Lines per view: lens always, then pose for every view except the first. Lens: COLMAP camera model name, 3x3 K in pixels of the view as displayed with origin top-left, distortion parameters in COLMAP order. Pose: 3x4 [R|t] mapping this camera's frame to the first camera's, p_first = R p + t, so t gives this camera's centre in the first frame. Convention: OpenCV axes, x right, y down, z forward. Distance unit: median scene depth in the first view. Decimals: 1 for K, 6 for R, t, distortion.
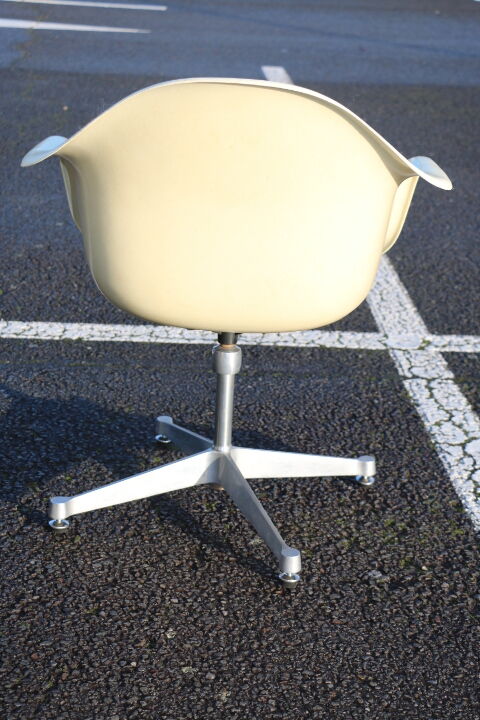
lens RADIAL K [[1448.2, 0, 240.0], [0, 1448.2, 360.0], [0, 0, 1]] dist [0.199591, 0.131507]
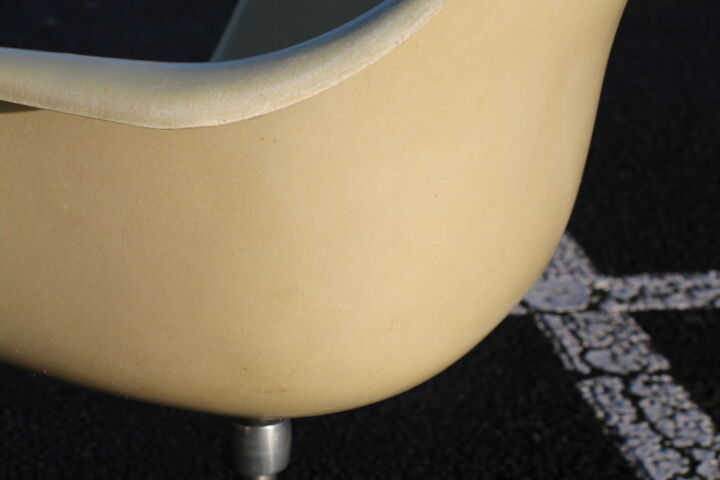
lens RADIAL K [[1847.1, 0, 360.0], [0, 1847.1, 240.0], [0, 0, 1]] dist [0.352190, 0.208179]
pose [[0.994066, -0.062979, 0.088693, -0.018839], [0.061308, 0.997889, 0.021435, -0.054376], [-0.089855, -0.015870, 0.995828, 0.347452]]
